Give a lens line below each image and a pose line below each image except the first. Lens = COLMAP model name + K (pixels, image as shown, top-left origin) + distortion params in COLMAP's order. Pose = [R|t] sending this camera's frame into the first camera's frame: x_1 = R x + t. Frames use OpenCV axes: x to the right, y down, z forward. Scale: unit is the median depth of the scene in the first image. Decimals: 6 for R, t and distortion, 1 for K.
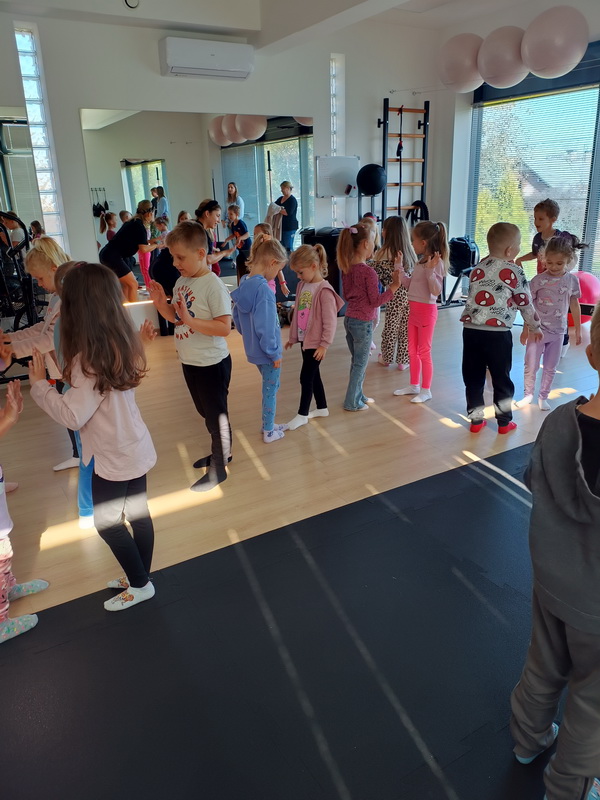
lens RADIAL K [[613.6, 0, 300.0], [0, 613.6, 423.0], [0, 0, 1]] dist [-0.003238, -0.022984]
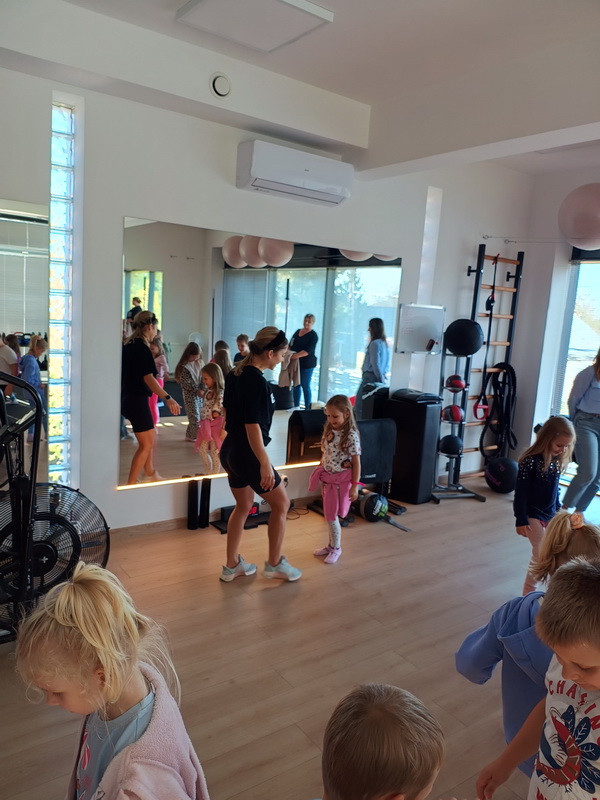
lens RADIAL K [[613.6, 0, 300.0], [0, 613.6, 423.0], [0, 0, 1]] dist [-0.003238, -0.022984]
pose [[0.992495, 0.081350, 0.091296, -0.156253], [-0.064417, 0.982438, -0.175120, -0.127418], [-0.103939, 0.167925, 0.980305, 0.244546]]
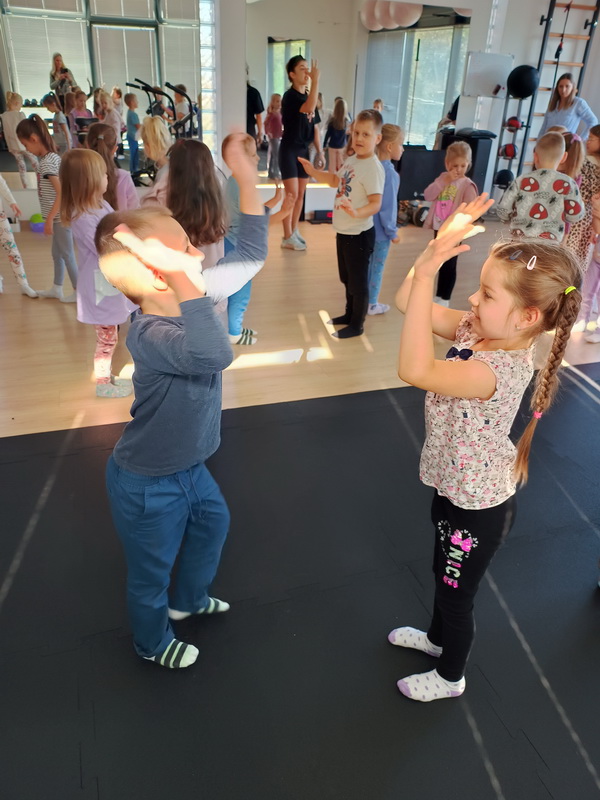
lens RADIAL K [[636.2, 0, 300.1], [0, 636.2, 419.2], [0, 0, 1]] dist [-0.139668, 0.112567]
pose [[0.976740, 0.160694, -0.141972, -0.003994], [-0.138282, 0.978077, 0.155703, 0.021420], [0.163880, -0.132449, 0.977548, -0.068006]]
